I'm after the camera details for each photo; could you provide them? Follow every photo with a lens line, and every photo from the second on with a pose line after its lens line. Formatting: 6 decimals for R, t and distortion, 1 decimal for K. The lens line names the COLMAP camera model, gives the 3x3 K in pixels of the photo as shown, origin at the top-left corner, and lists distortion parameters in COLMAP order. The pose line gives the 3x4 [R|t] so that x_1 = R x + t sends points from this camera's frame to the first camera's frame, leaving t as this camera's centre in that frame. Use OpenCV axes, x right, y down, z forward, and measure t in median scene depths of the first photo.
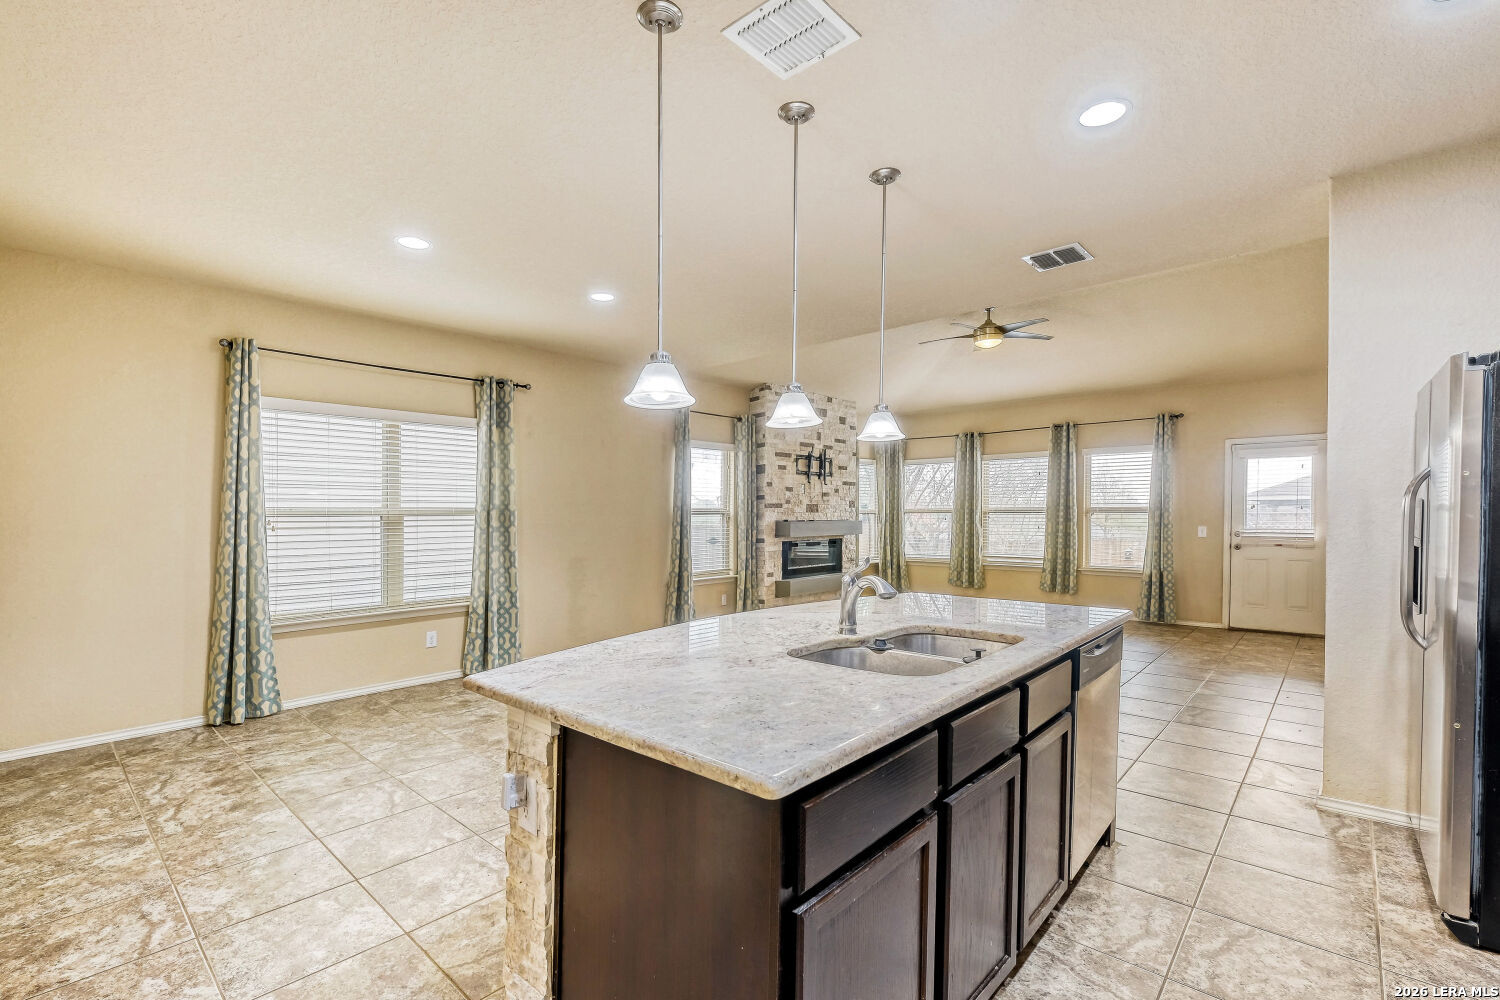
lens RADIAL K [[667.2, 0, 739.9], [0, 667.2, 506.7], [0, 0, 1]] dist [0.001306, 0.000211]
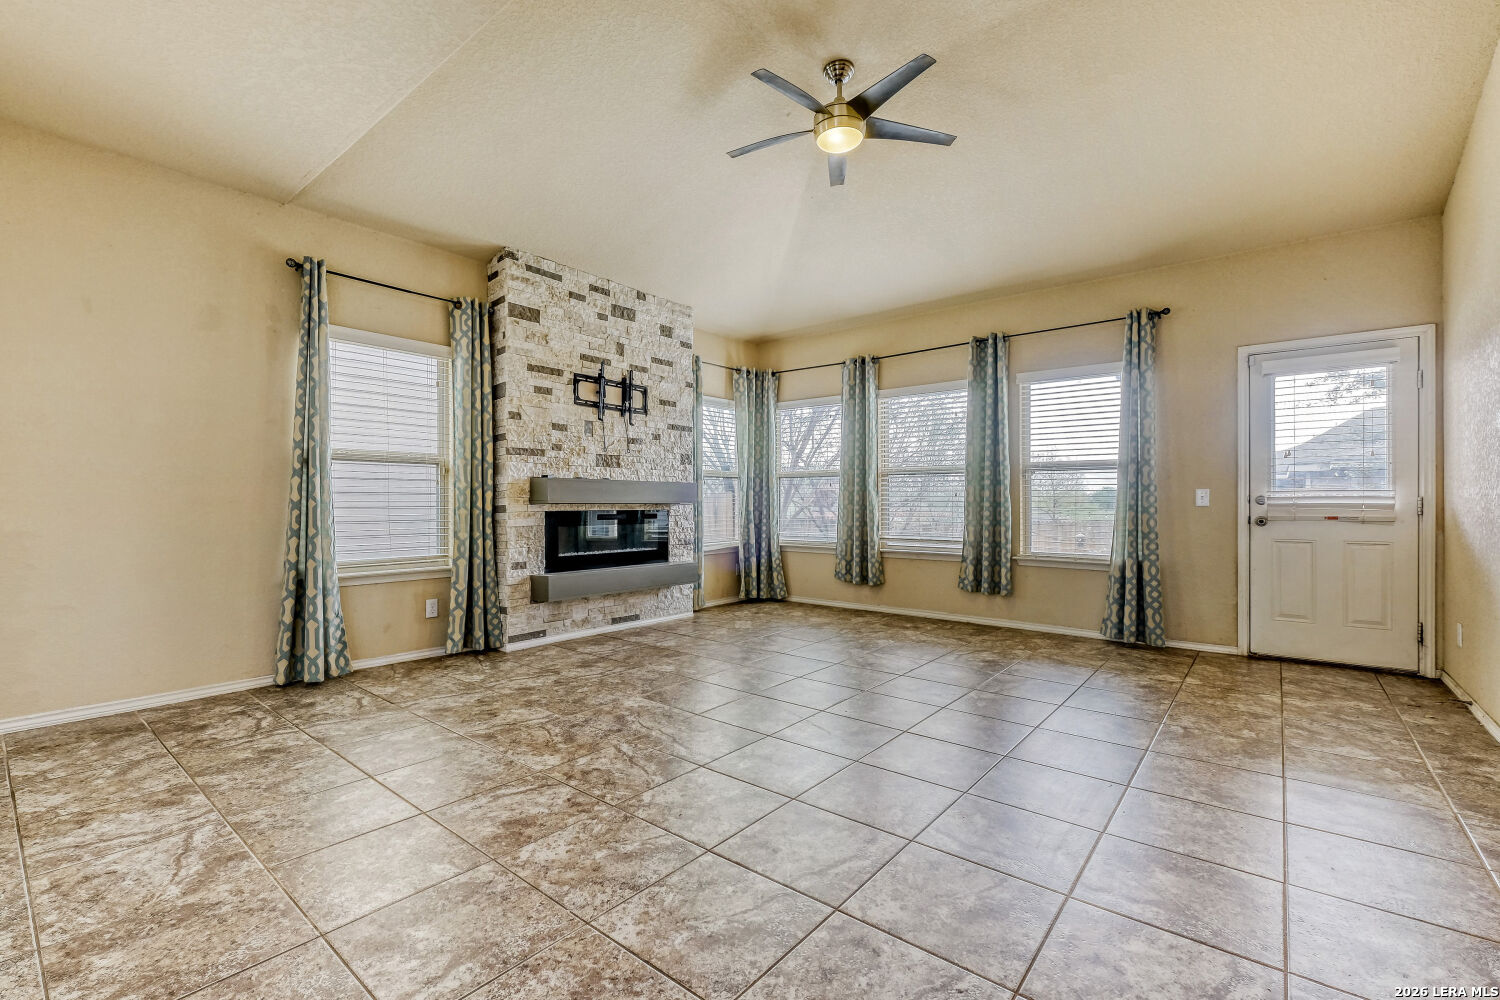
lens RADIAL K [[643.7, 0, 752.2], [0, 643.7, 463.9], [0, 0, 1]] dist [0.000605, 0.000071]
pose [[0.997939, 0.011505, 0.063135, 0.212594], [-0.008308, 0.998681, -0.050667, 0.036272], [-0.063635, 0.050038, 0.996718, 0.386156]]
